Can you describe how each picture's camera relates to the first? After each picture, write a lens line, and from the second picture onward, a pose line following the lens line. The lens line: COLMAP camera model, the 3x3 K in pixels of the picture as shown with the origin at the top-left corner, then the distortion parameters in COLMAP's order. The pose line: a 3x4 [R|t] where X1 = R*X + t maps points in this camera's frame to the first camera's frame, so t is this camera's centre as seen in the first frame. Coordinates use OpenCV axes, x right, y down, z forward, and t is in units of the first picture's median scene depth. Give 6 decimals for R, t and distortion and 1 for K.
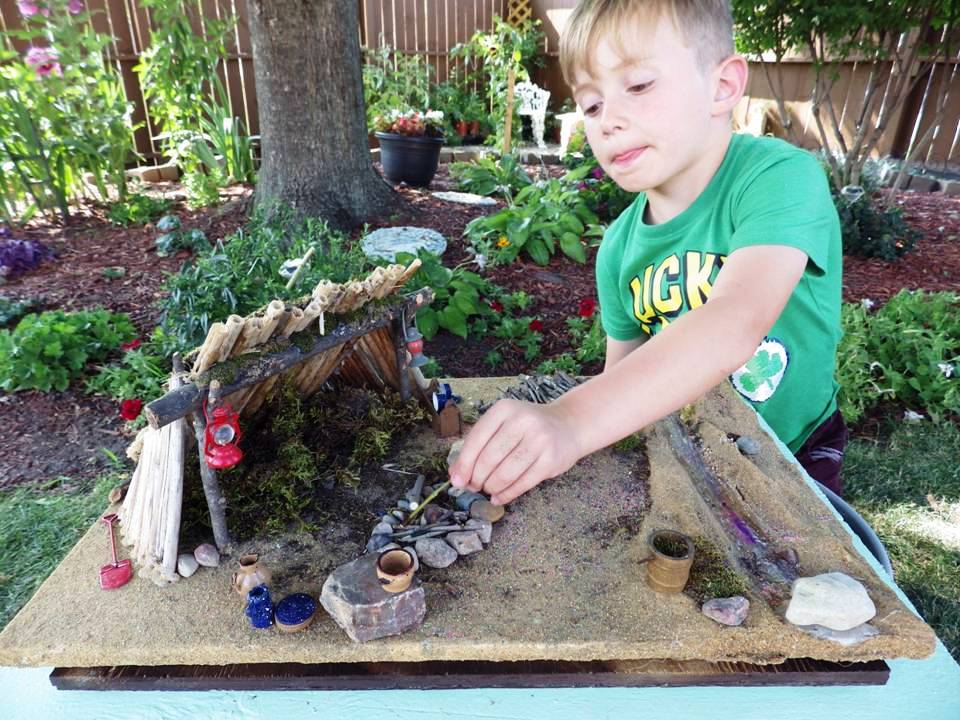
lens RADIAL K [[644.7, 0, 479.2], [0, 644.7, 348.8], [0, 0, 1]] dist [0.009605, -0.007795]
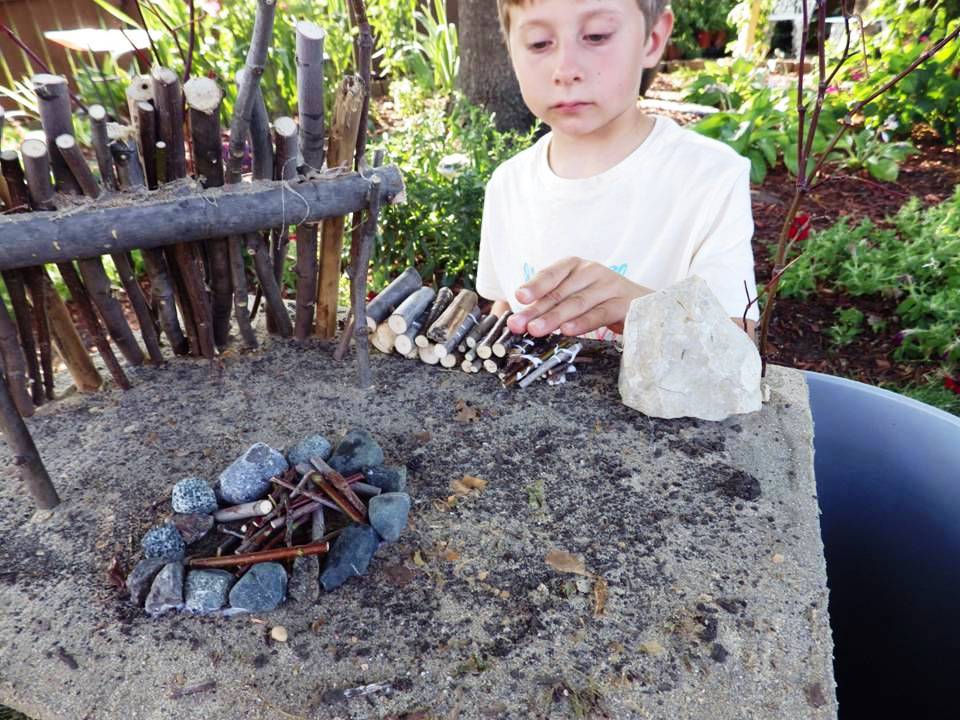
lens RADIAL K [[644.7, 0, 479.4], [0, 644.7, 354.5], [0, 0, 1]] dist [0.009605, -0.007795]
pose [[0.941105, 0.119820, -0.316170, 0.050775], [-0.085154, 0.988954, 0.121321, 0.018680], [0.327215, -0.087252, 0.940913, 0.084164]]
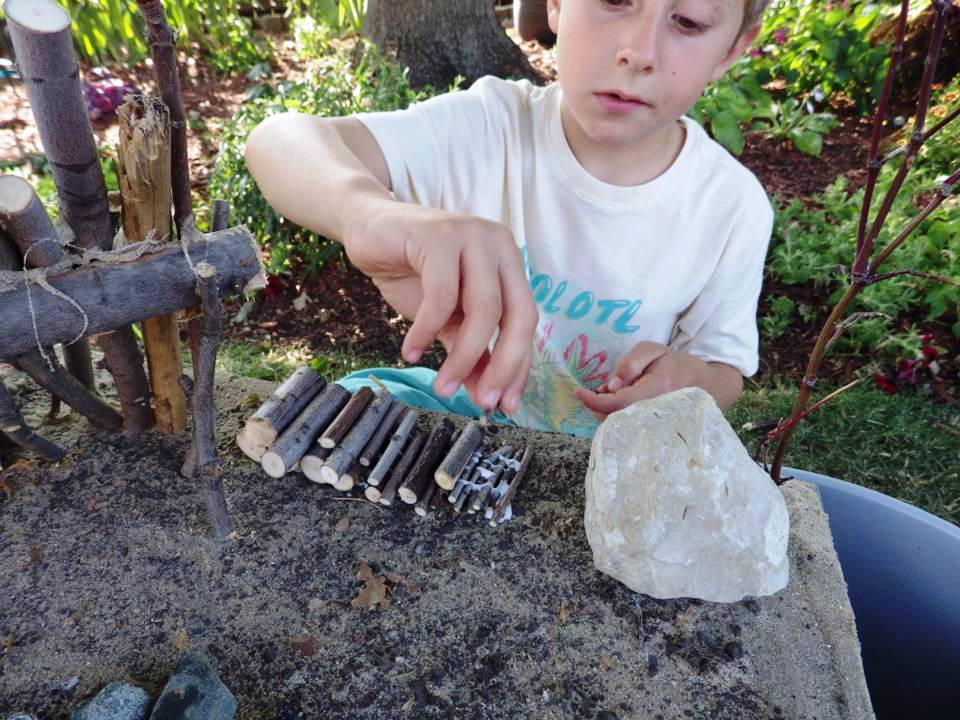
lens RADIAL K [[644.7, 0, 477.5], [0, 644.7, 356.4], [0, 0, 1]] dist [0.009605, -0.007795]
pose [[0.973657, 0.133667, -0.184728, 0.030455], [-0.098173, 0.976965, 0.189475, -0.009025], [0.205799, -0.166348, 0.964352, 0.139693]]
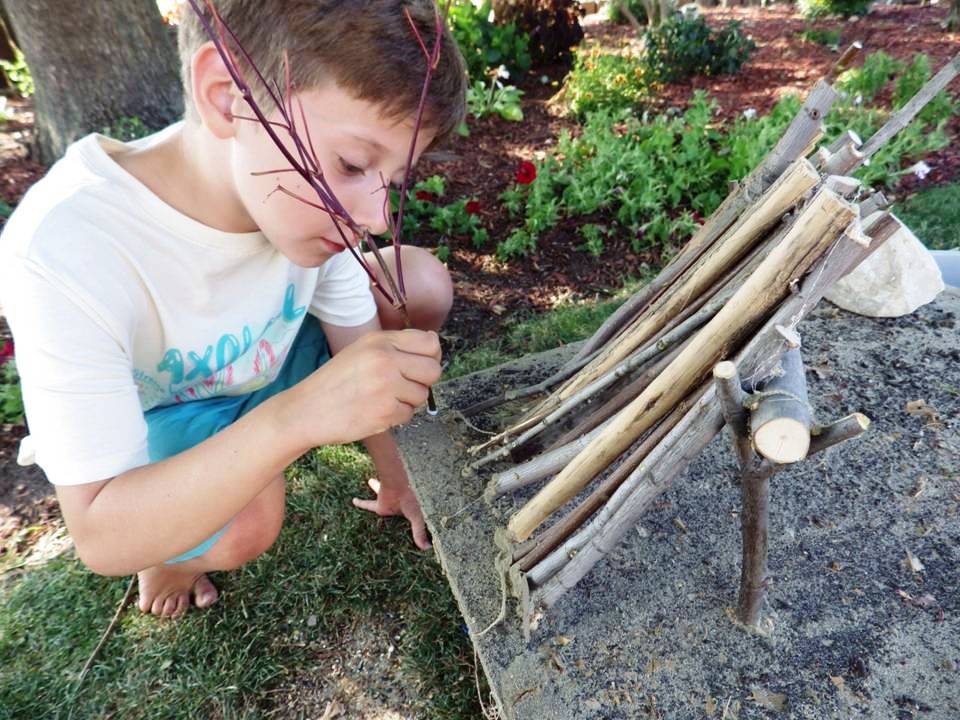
lens RADIAL K [[644.7, 0, 481.0], [0, 644.7, 351.6], [0, 0, 1]] dist [0.009605, -0.007795]
pose [[0.922909, -0.285856, 0.257924, -0.151706], [0.238051, 0.950169, 0.201271, -0.017887], [-0.302606, -0.124356, 0.944968, 0.078843]]
